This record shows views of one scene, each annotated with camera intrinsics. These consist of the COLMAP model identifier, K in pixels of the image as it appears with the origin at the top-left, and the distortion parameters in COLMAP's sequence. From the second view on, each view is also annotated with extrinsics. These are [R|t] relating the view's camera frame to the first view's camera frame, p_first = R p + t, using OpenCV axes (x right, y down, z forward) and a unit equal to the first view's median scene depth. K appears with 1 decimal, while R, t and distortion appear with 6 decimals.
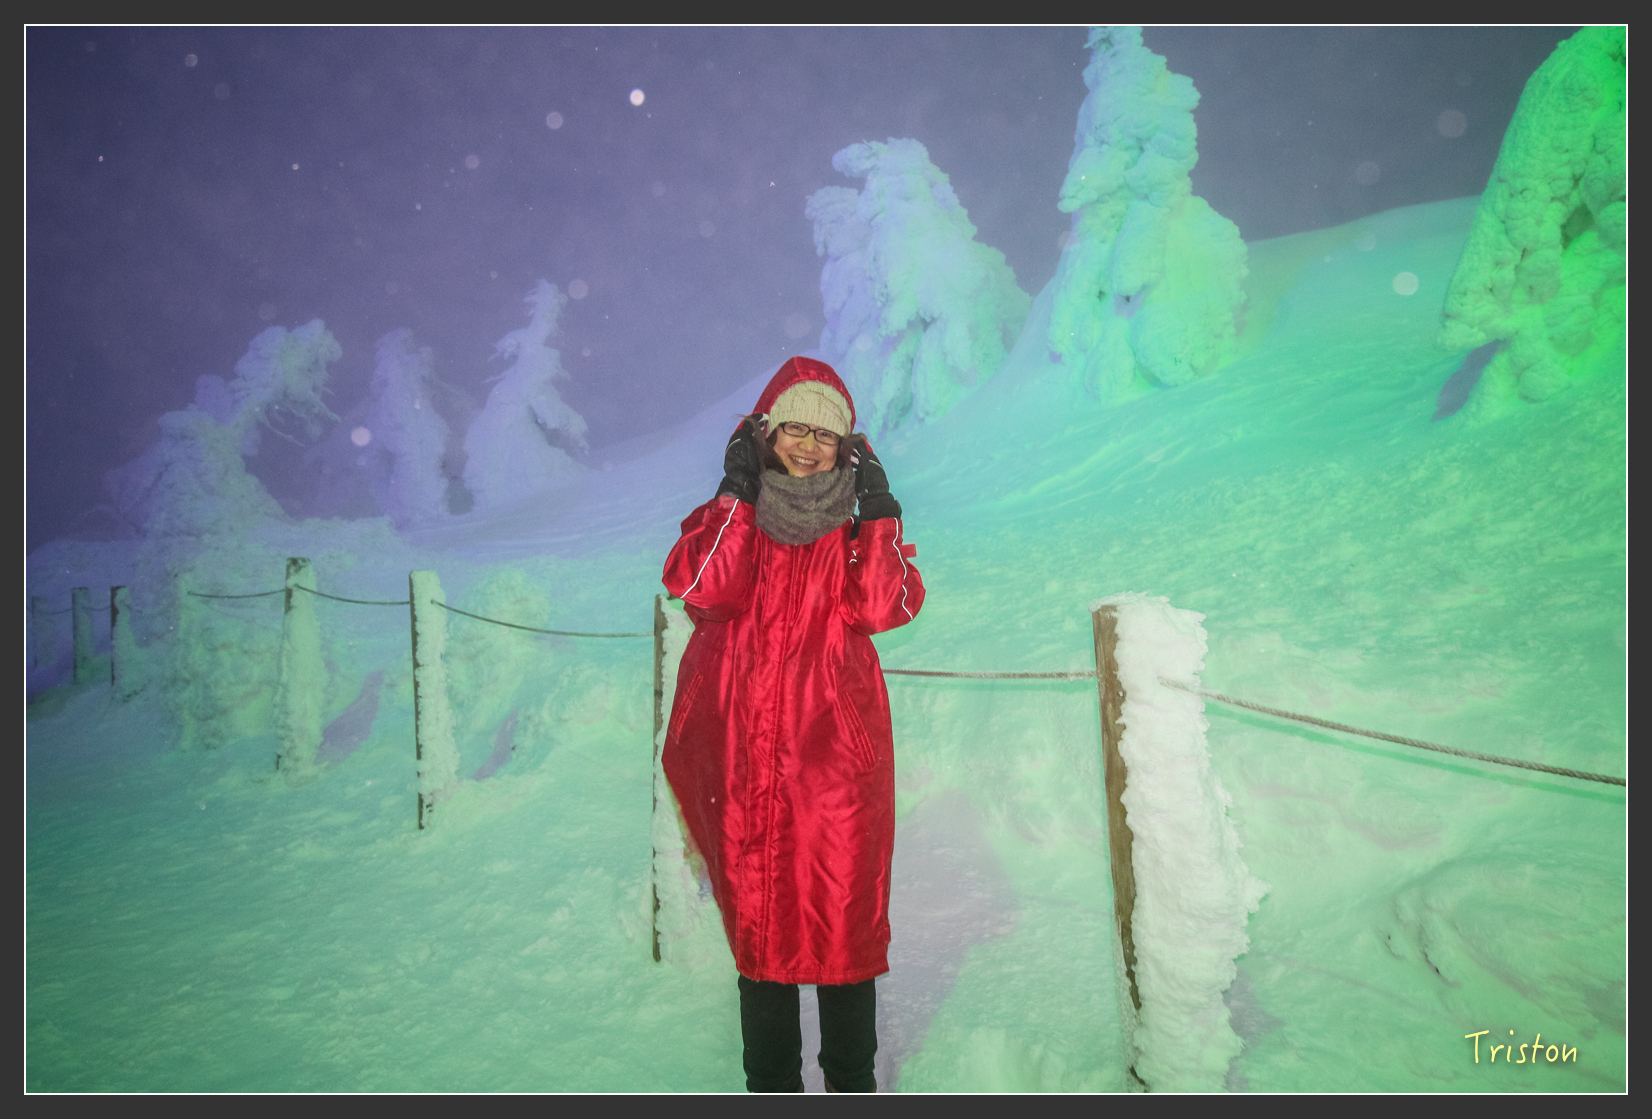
lens RADIAL K [[981.6, 0, 828.7], [0, 981.6, 543.5], [0, 0, 1]] dist [-0.000204, -0.002750]
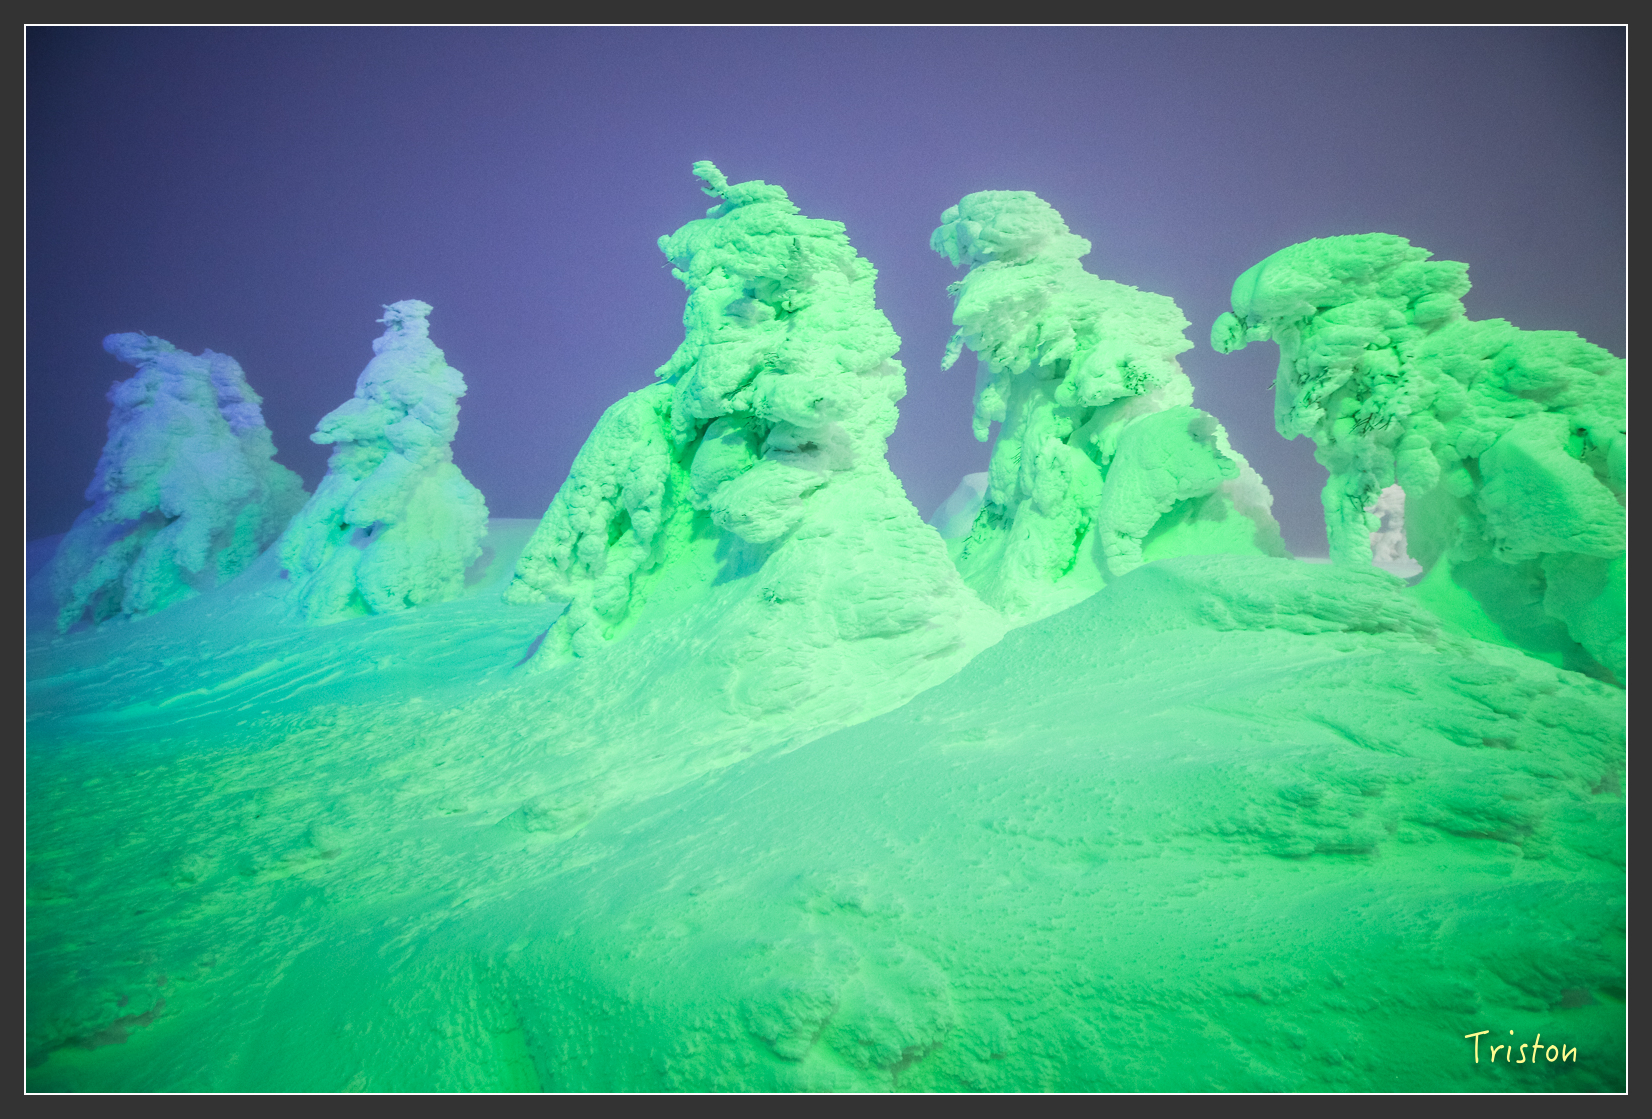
lens RADIAL K [[732.9, 0, 828.0], [0, 732.9, 555.5], [0, 0, 1]] dist [0.003773, -0.014451]
pose [[0.762316, 0.197513, 0.616330, 0.360824], [-0.029128, 0.961800, -0.272198, -0.029945], [-0.646549, 0.189549, 0.738949, 0.119263]]
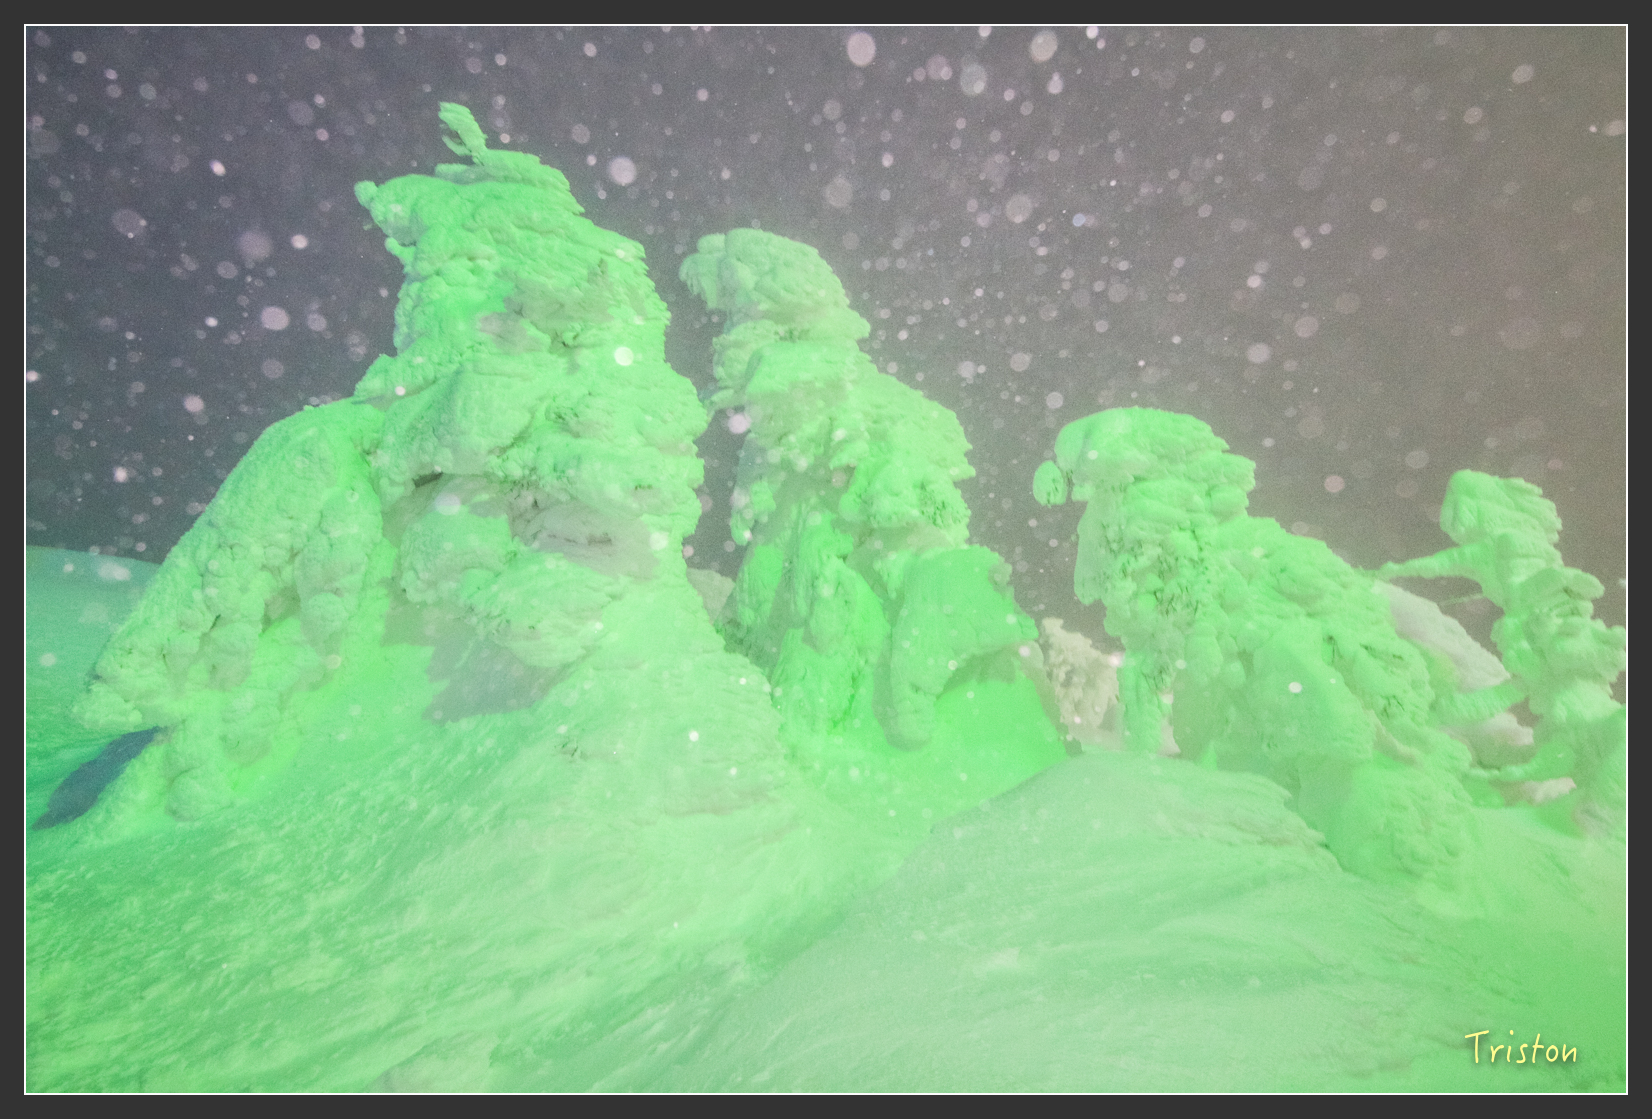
lens RADIAL K [[1028.7, 0, 826.0], [0, 1028.7, 559.5], [0, 0, 1]] dist [0.005065, -0.001309]
pose [[0.381592, 0.341880, 0.858782, 0.167799], [-0.003940, 0.929678, -0.368353, -0.041524], [-0.924323, 0.137177, 0.356104, 0.244971]]
